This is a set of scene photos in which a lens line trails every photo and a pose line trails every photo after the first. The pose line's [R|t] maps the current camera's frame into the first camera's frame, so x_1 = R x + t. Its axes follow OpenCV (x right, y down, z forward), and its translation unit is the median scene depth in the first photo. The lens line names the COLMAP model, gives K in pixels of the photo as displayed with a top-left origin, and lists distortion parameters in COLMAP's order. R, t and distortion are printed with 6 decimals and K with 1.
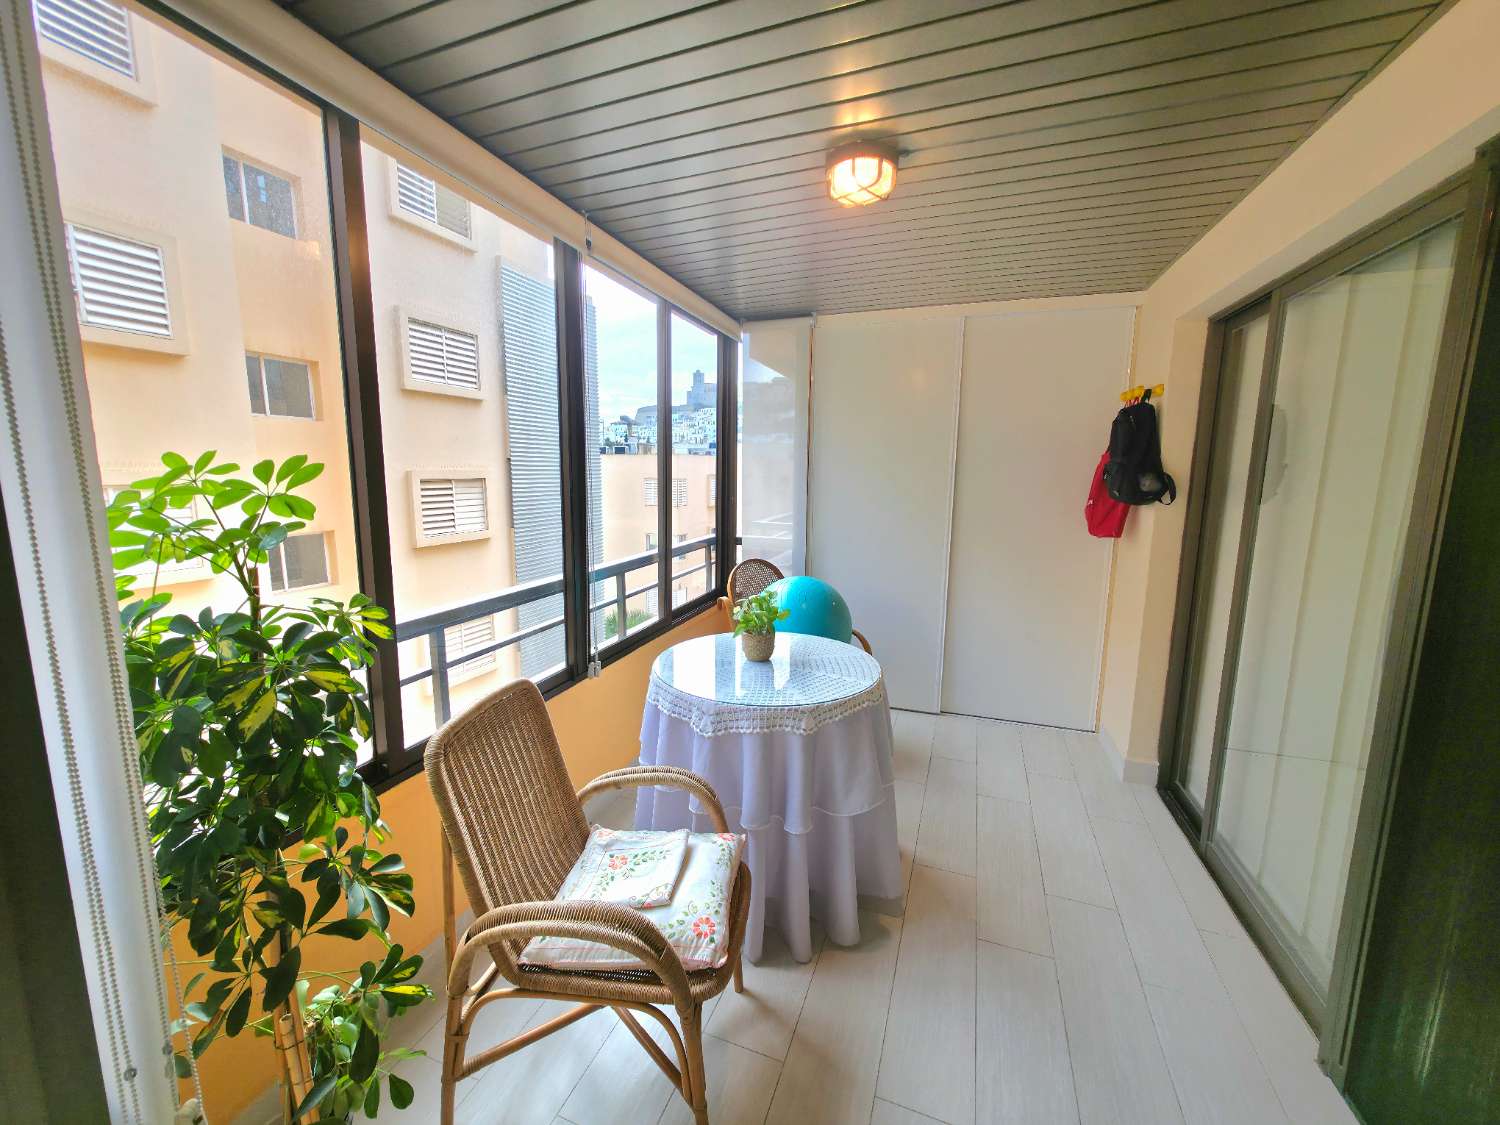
lens RADIAL K [[593.3, 0, 749.3], [0, 593.3, 557.4], [0, 0, 1]] dist [0.000129, -0.000177]
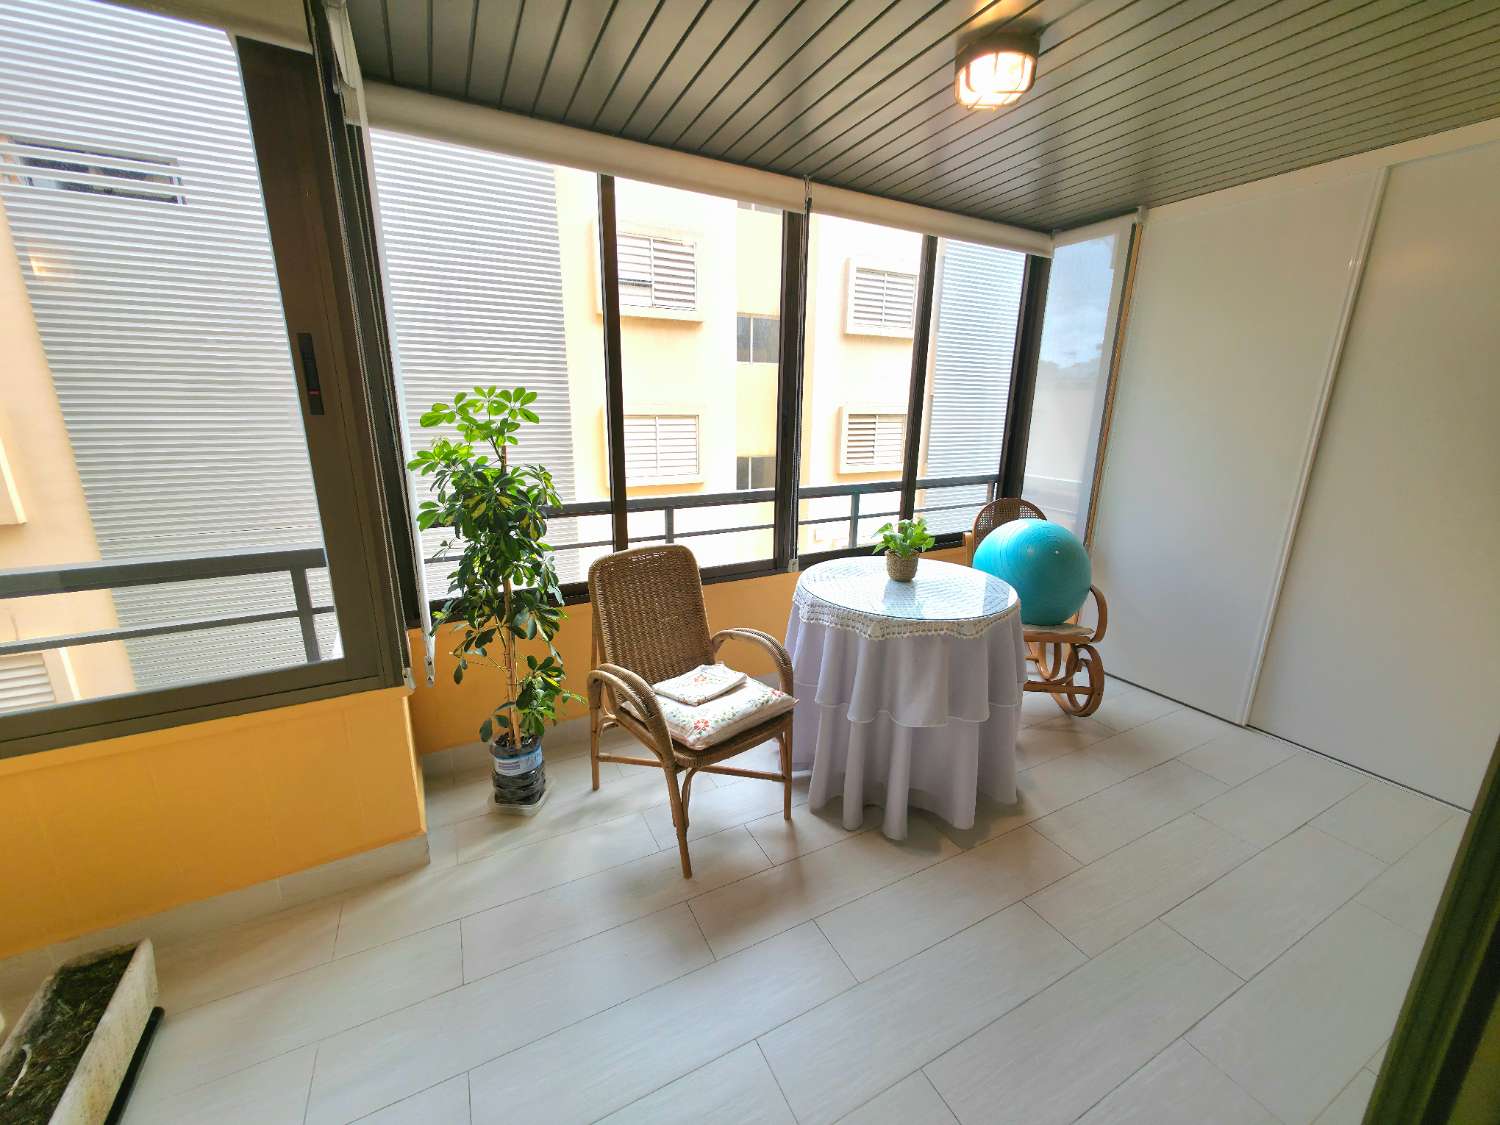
lens RADIAL K [[593.3, 0, 746.5], [0, 593.3, 557.5], [0, 0, 1]] dist [0.000129, -0.000177]
pose [[0.742692, 0.168862, -0.647992, 0.483012], [-0.103001, 0.984974, 0.138623, 0.011555], [0.661664, -0.036210, 0.748926, 0.011761]]
